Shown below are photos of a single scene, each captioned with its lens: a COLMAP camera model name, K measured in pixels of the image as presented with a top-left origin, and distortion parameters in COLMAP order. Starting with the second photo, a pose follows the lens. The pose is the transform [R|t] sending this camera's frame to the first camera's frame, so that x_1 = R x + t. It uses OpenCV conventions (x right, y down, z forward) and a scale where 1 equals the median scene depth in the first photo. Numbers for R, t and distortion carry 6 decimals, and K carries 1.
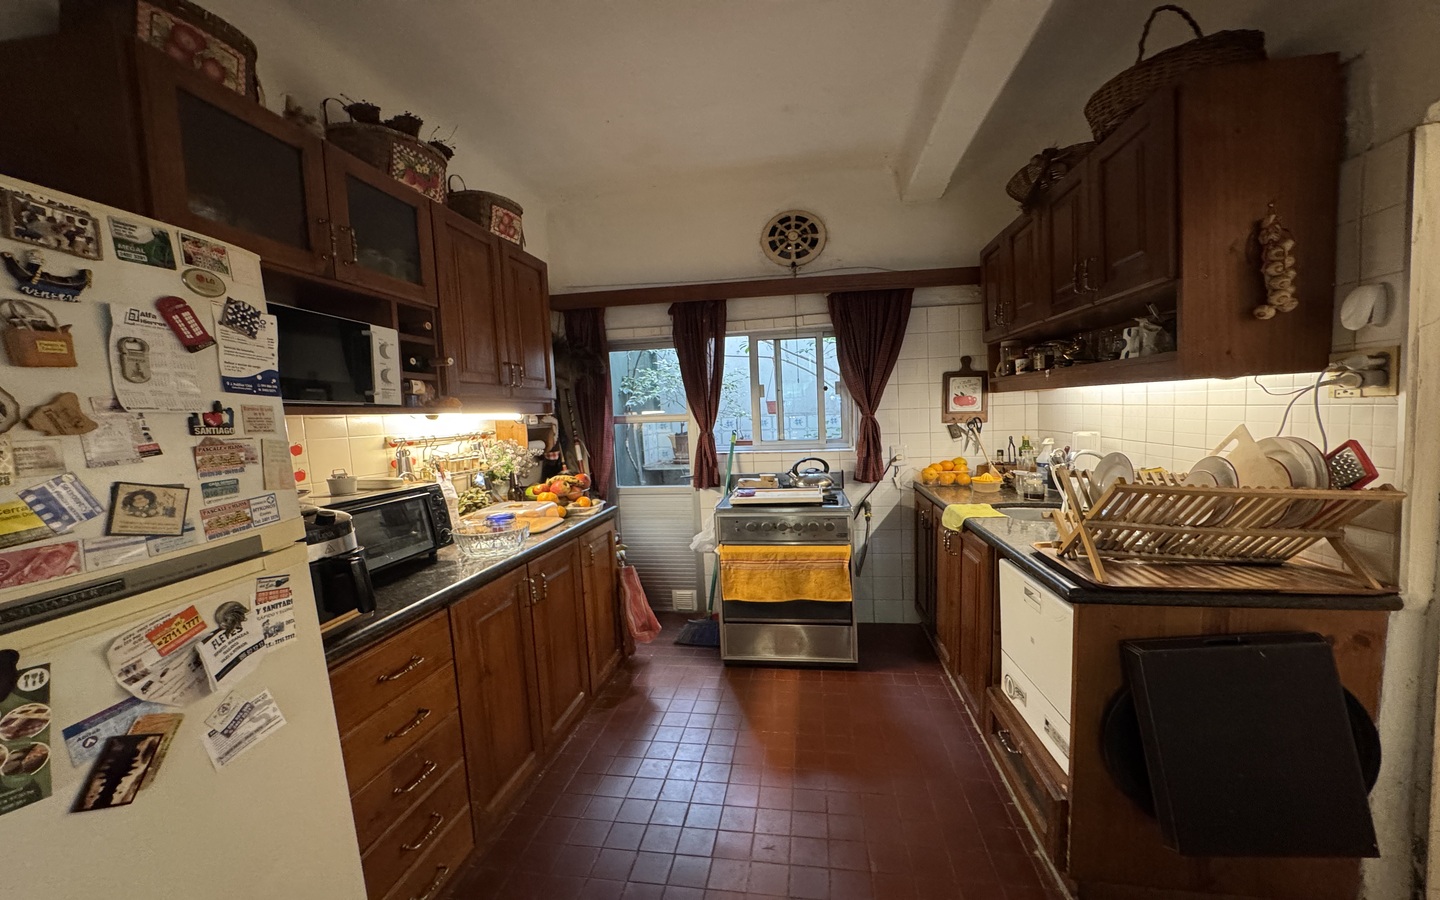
lens RADIAL K [[569.8, 0, 716.1], [0, 569.8, 474.3], [0, 0, 1]] dist [-0.003088, 0.000541]
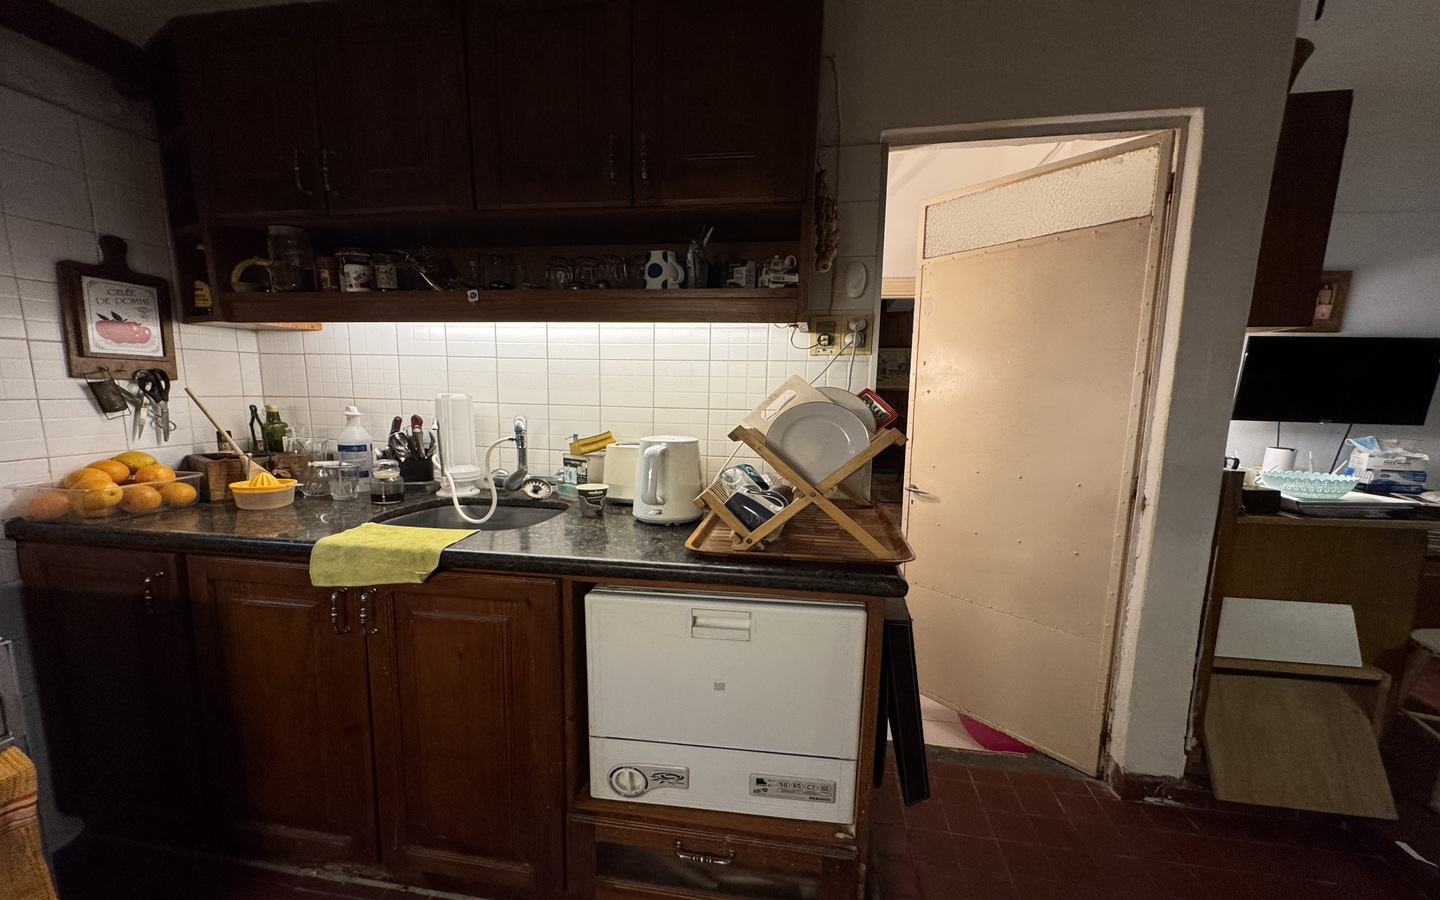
lens RADIAL K [[569.8, 0, 720.2], [0, 569.8, 460.6], [0, 0, 1]] dist [-0.003088, 0.000541]
pose [[-0.008678, -0.094617, 0.995476, -0.048445], [0.100717, 0.990368, 0.095009, -0.018441], [-0.994877, 0.101086, 0.000935, 0.517416]]
